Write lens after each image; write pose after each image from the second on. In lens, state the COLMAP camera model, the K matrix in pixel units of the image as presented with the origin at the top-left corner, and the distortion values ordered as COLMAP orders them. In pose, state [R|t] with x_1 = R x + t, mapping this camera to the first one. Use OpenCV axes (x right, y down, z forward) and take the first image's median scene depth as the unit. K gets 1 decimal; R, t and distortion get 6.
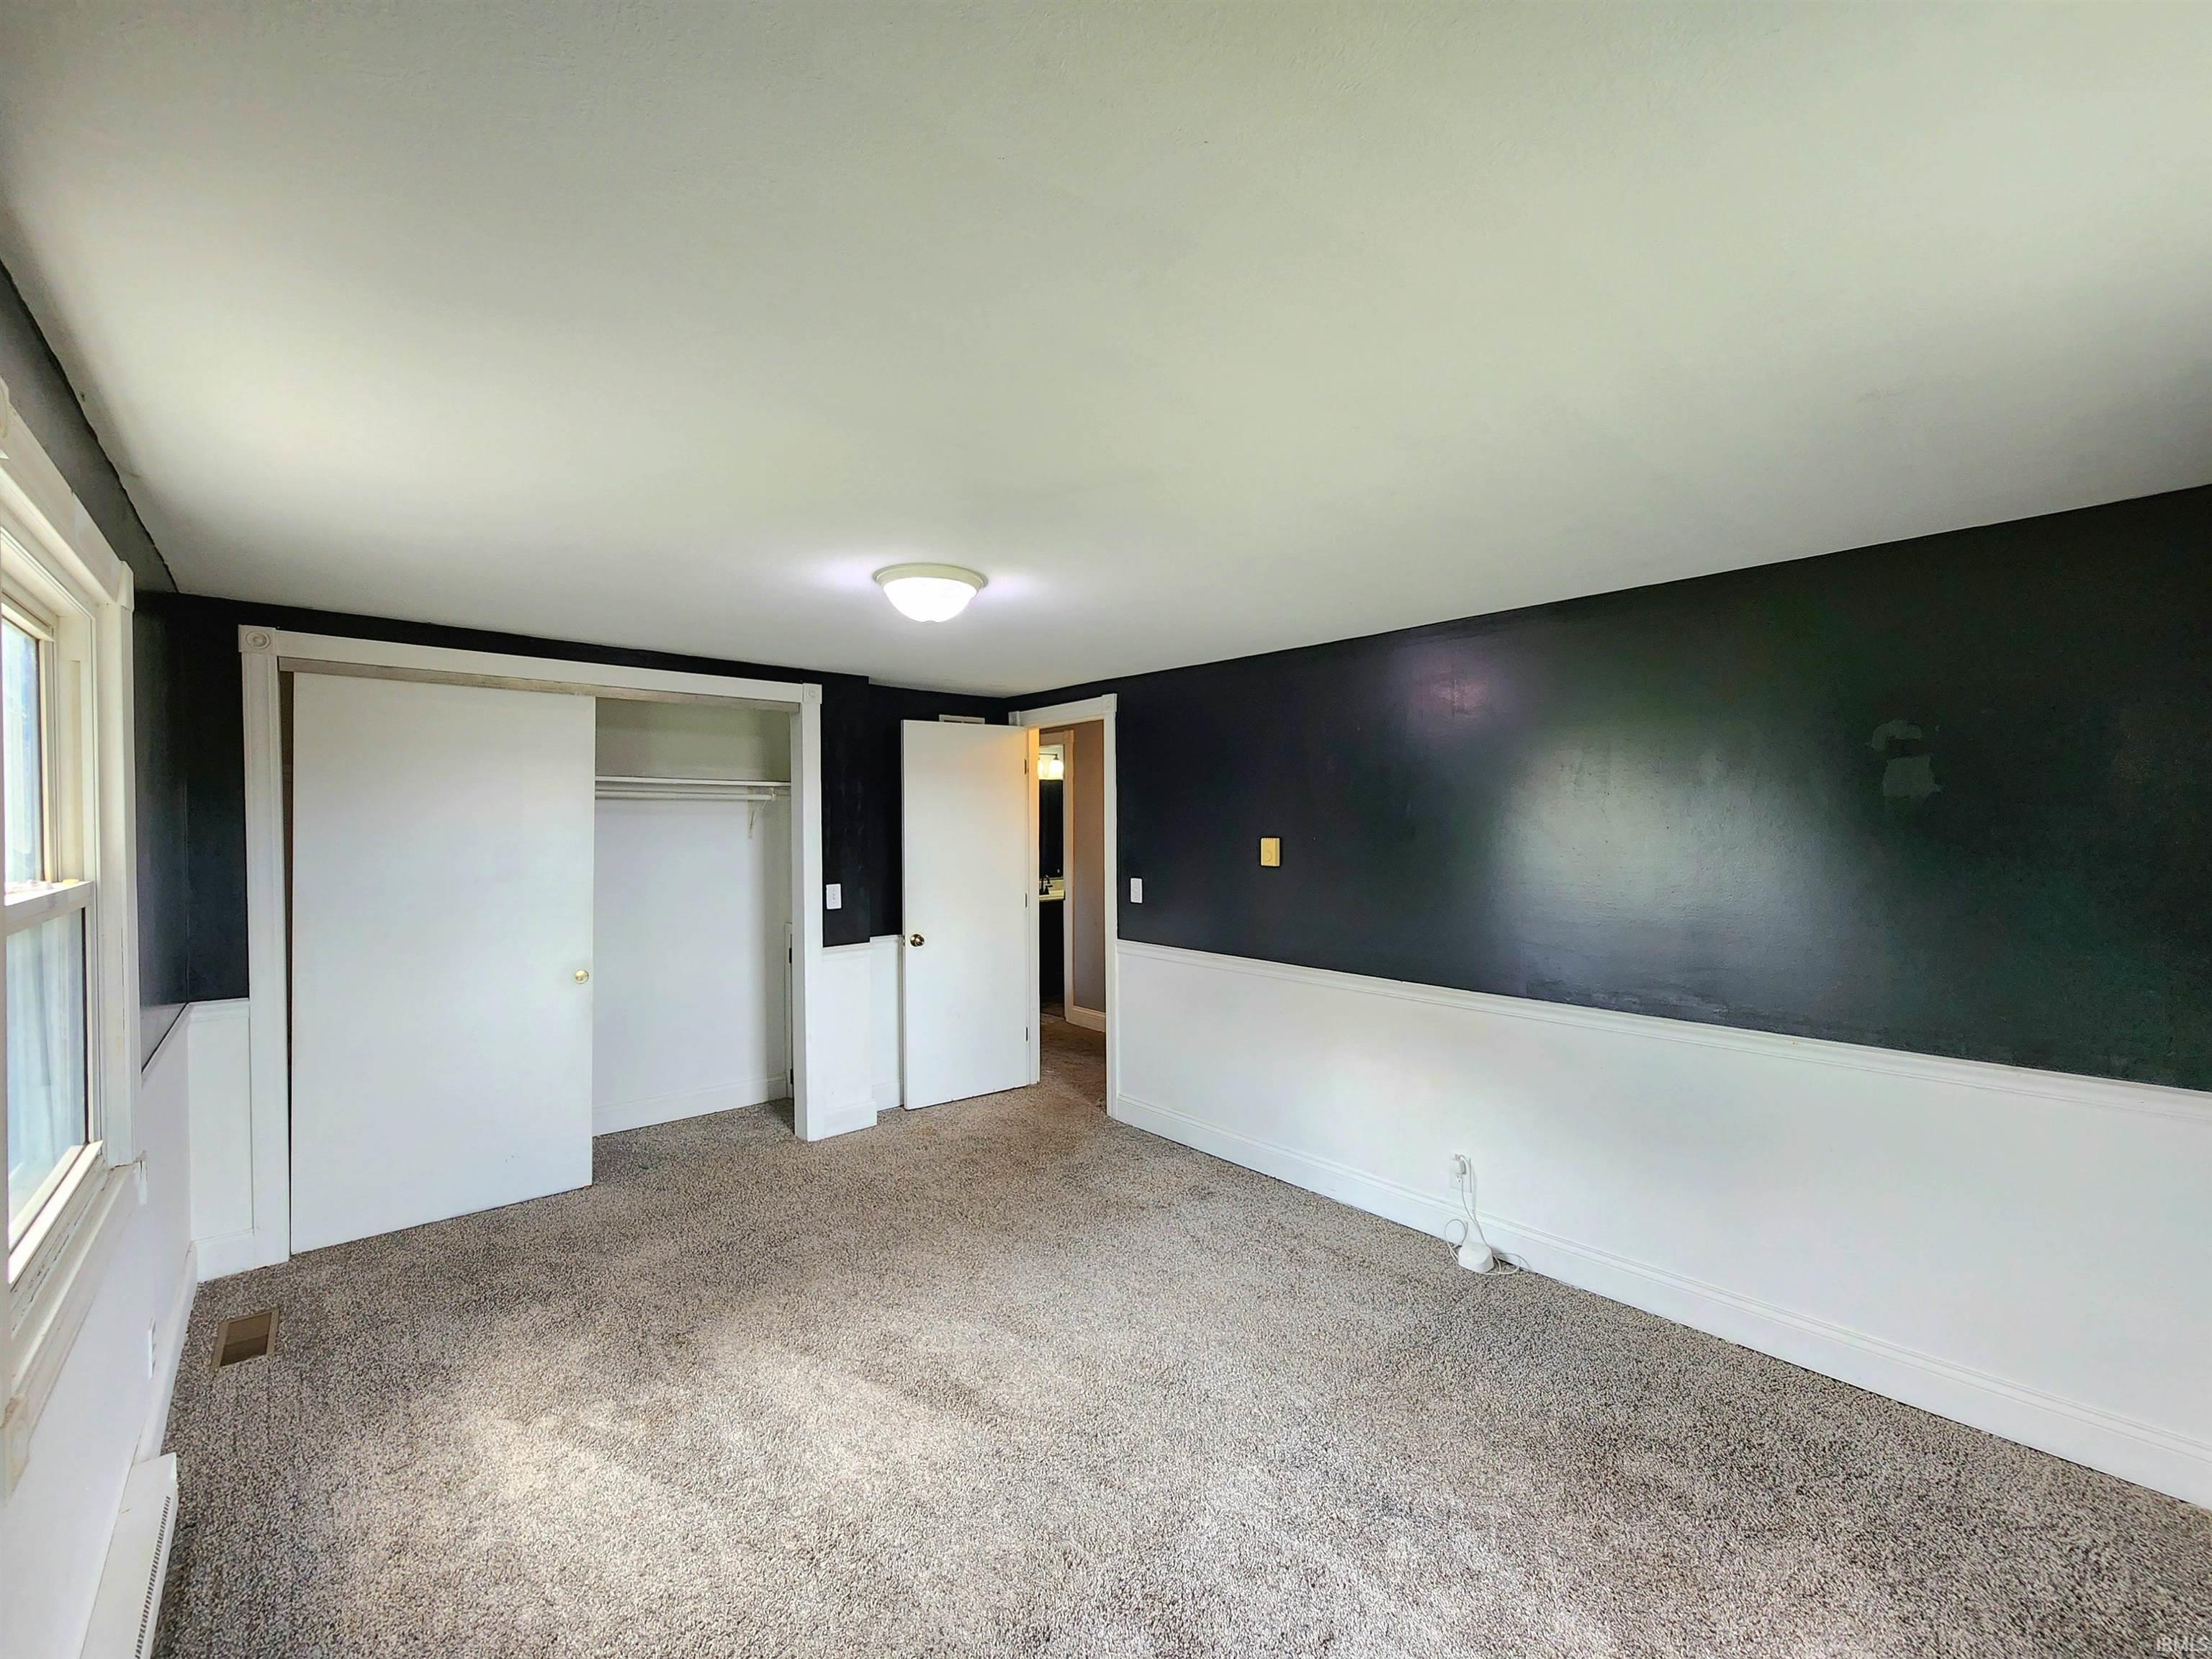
lens RADIAL K [[907.5, 0, 1106.0], [0, 907.5, 829.5], [0, 0, 1]] dist [-0.000256, -0.000501]
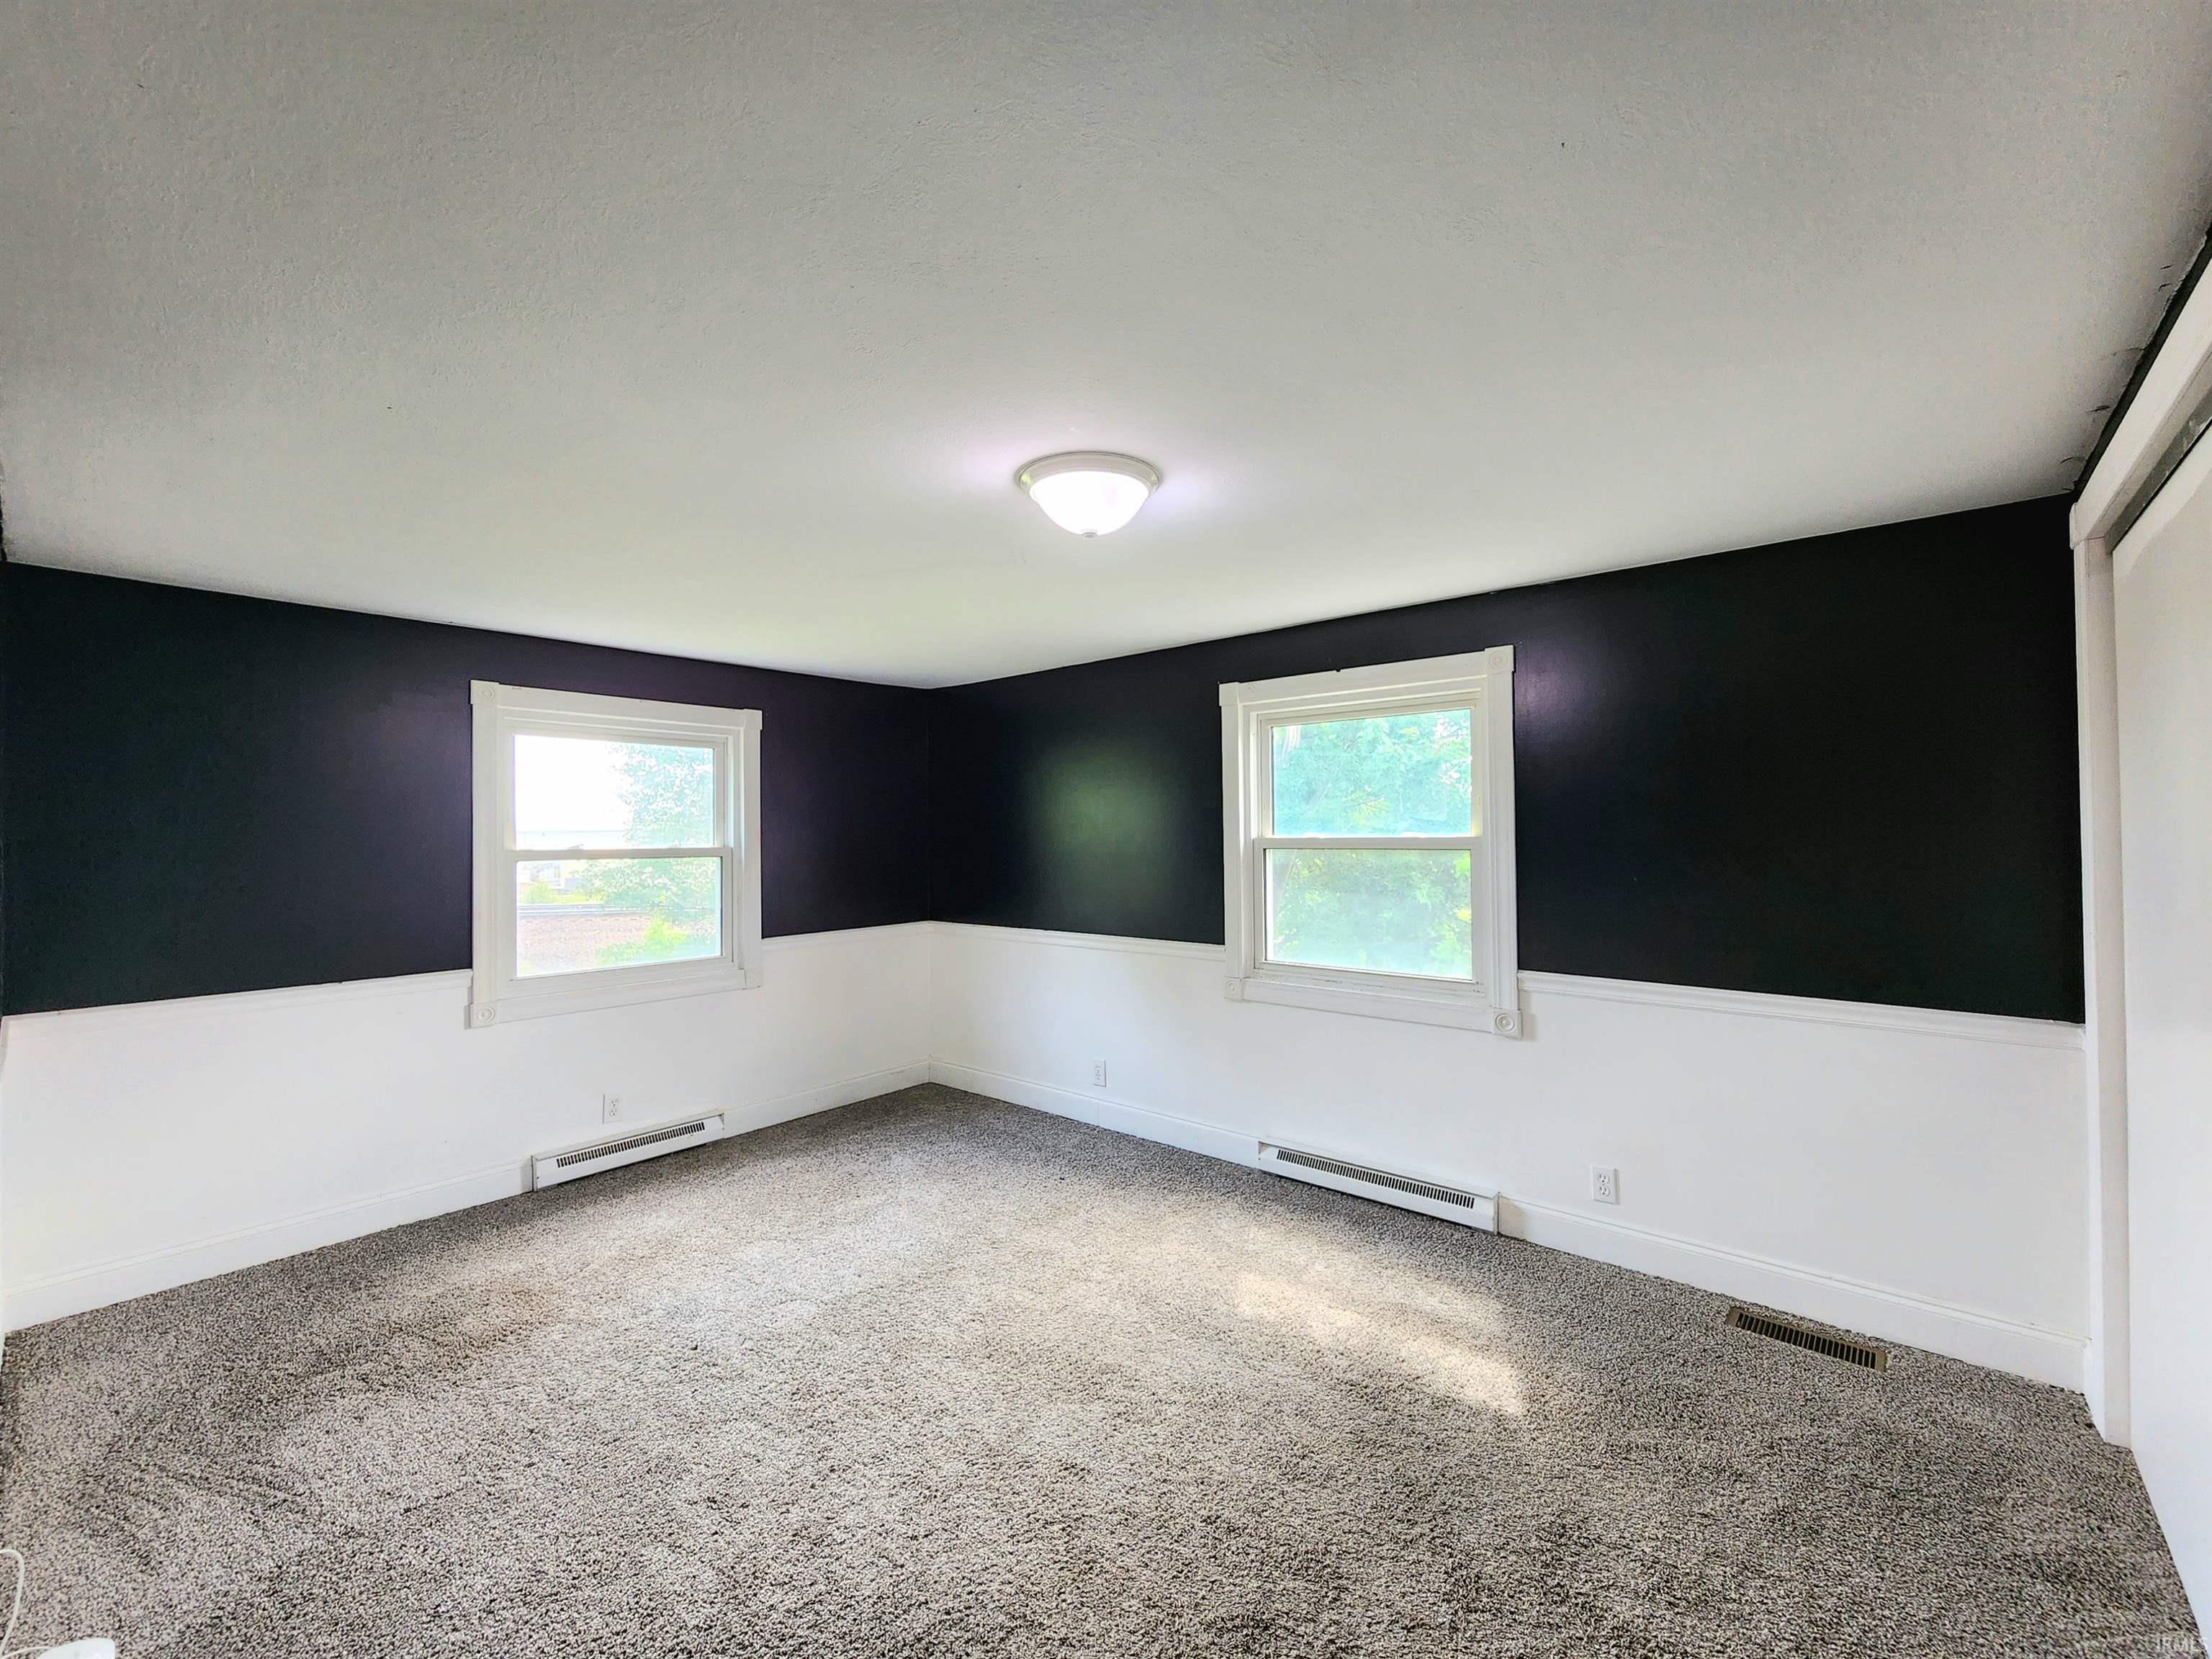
lens RADIAL K [[907.5, 0, 1106.0], [0, 907.5, 829.5], [0, 0, 1]] dist [-0.000256, -0.000501]
pose [[-0.990685, 0.010867, -0.135741, -0.084329], [0.009678, 0.999909, 0.009417, 0.011439], [0.135831, 0.008015, -0.990700, 1.474944]]
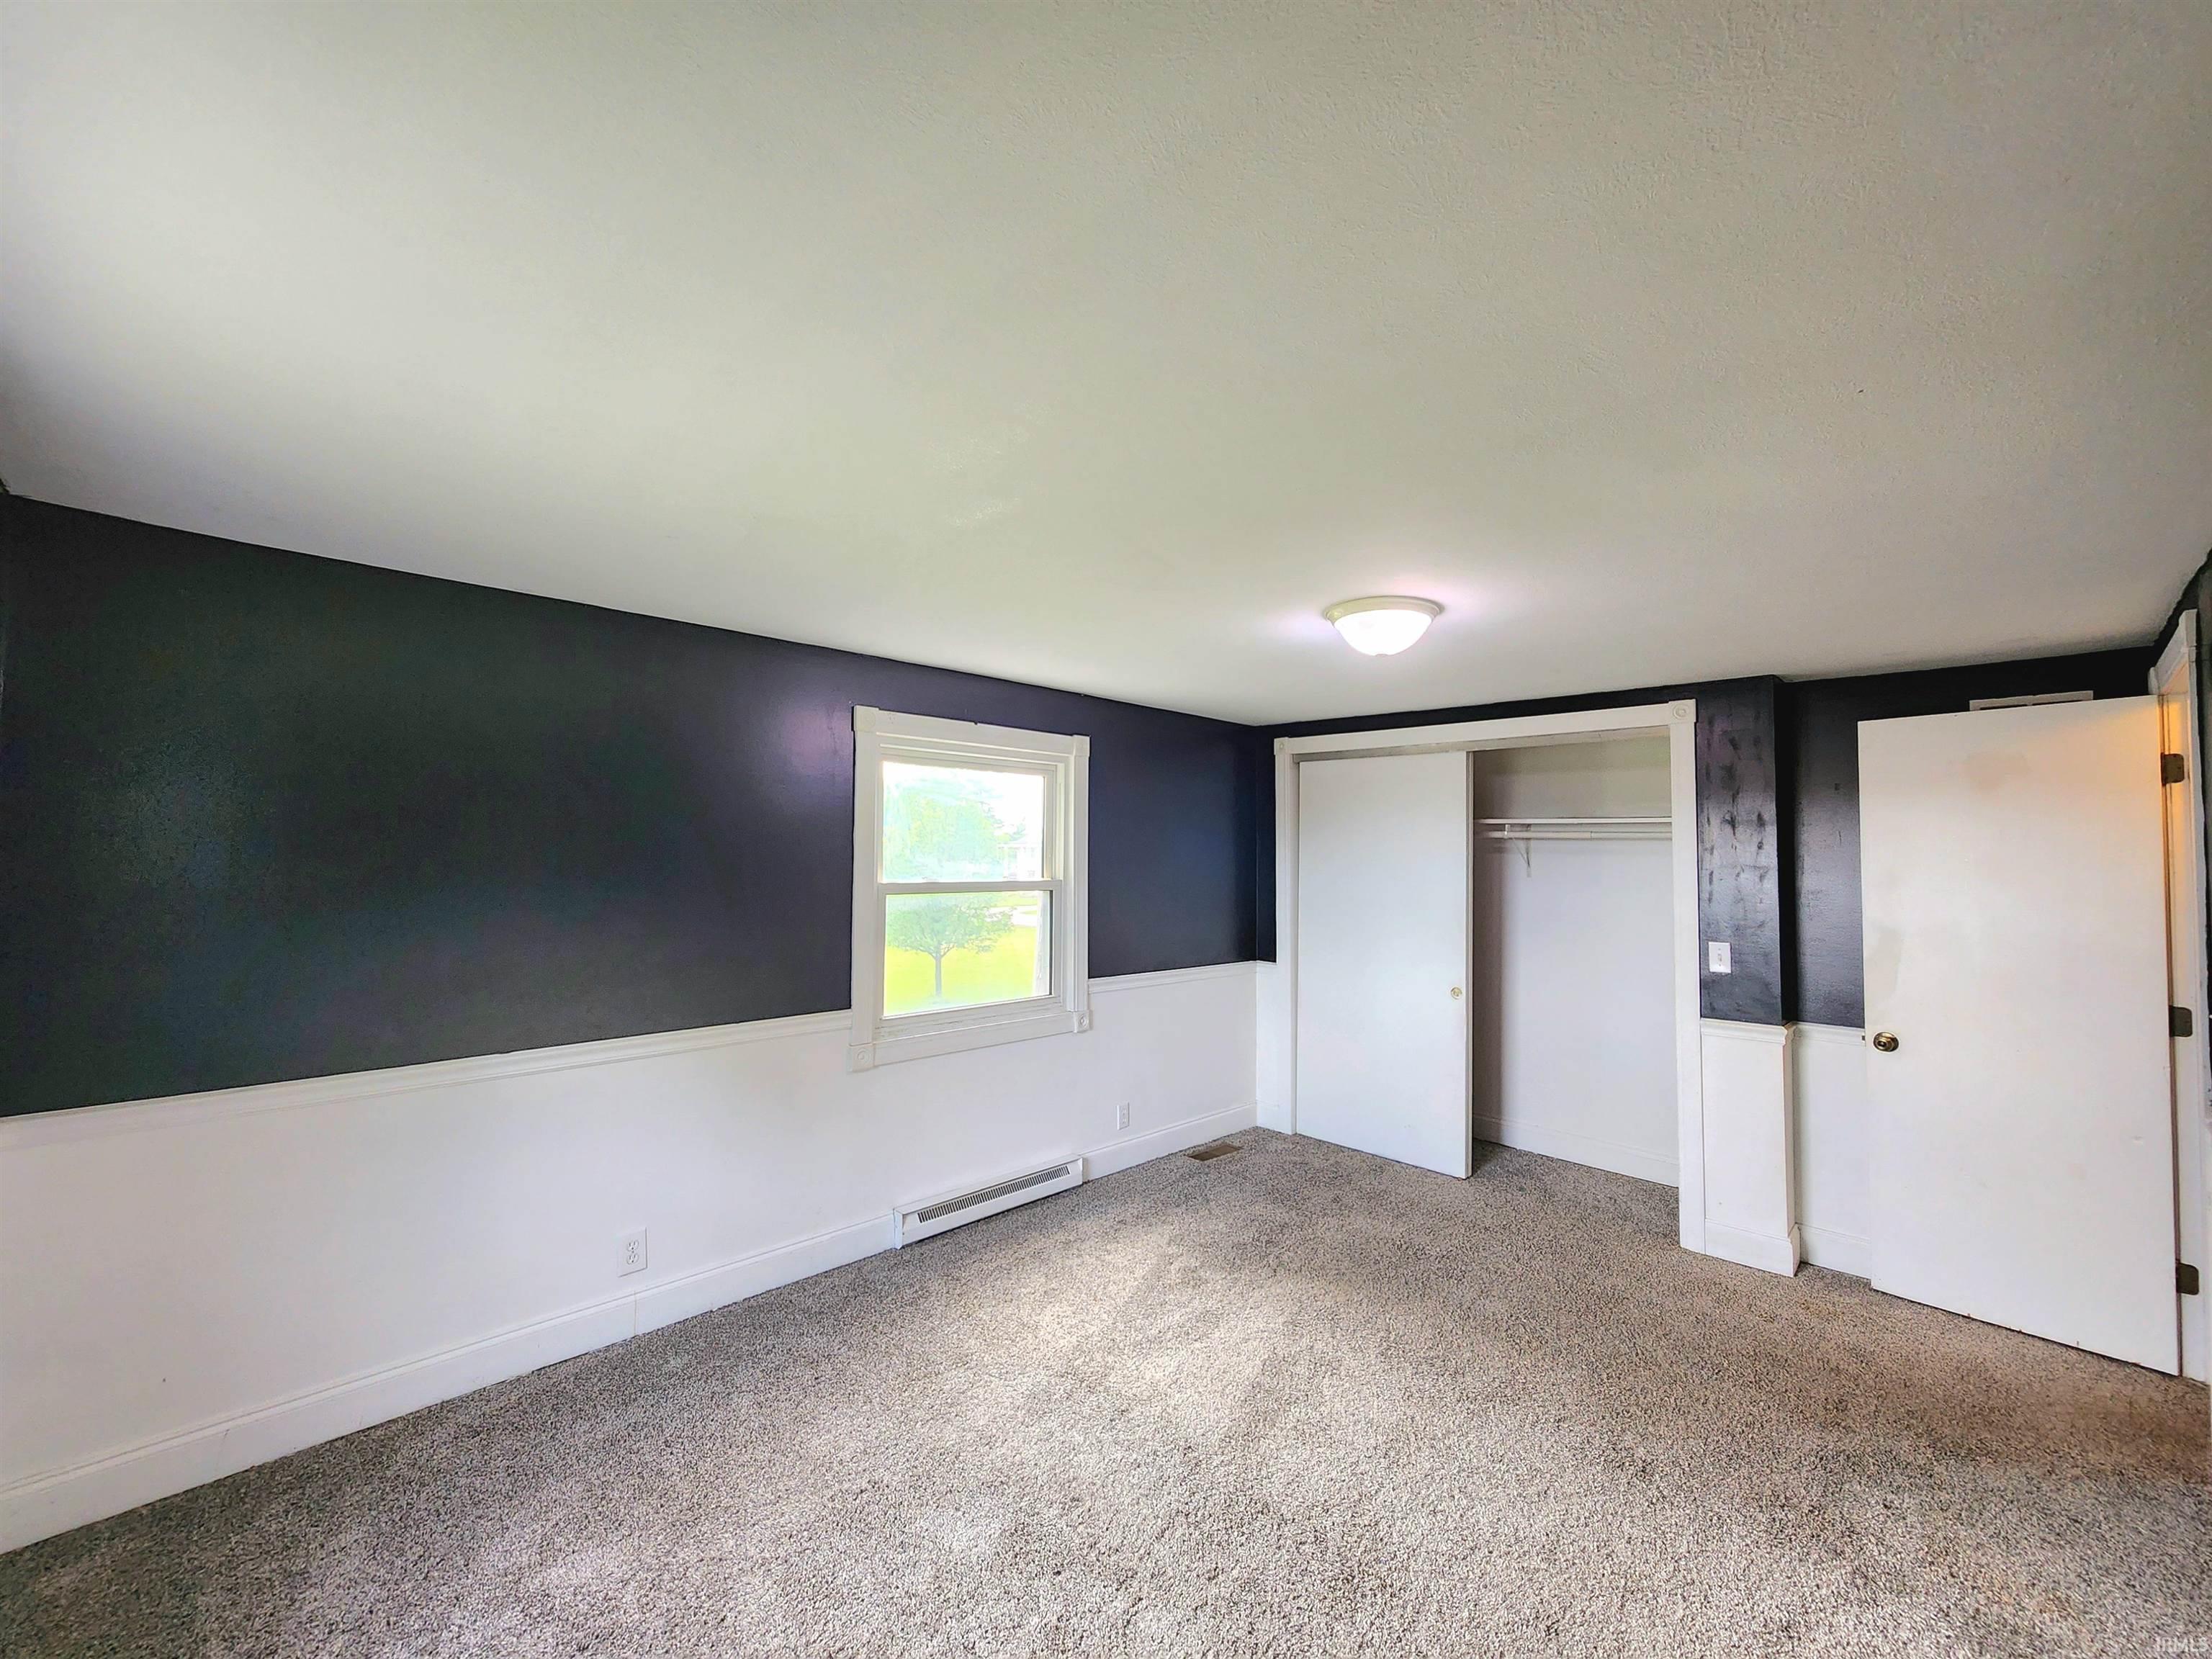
lens RADIAL K [[907.5, 0, 1106.0], [0, 907.5, 829.5], [0, 0, 1]] dist [-0.000256, -0.000501]
pose [[0.056799, -0.024203, -0.998092, 0.634699], [-0.025420, 0.999347, -0.025681, -0.006146], [0.998062, 0.026831, 0.056146, 0.545675]]
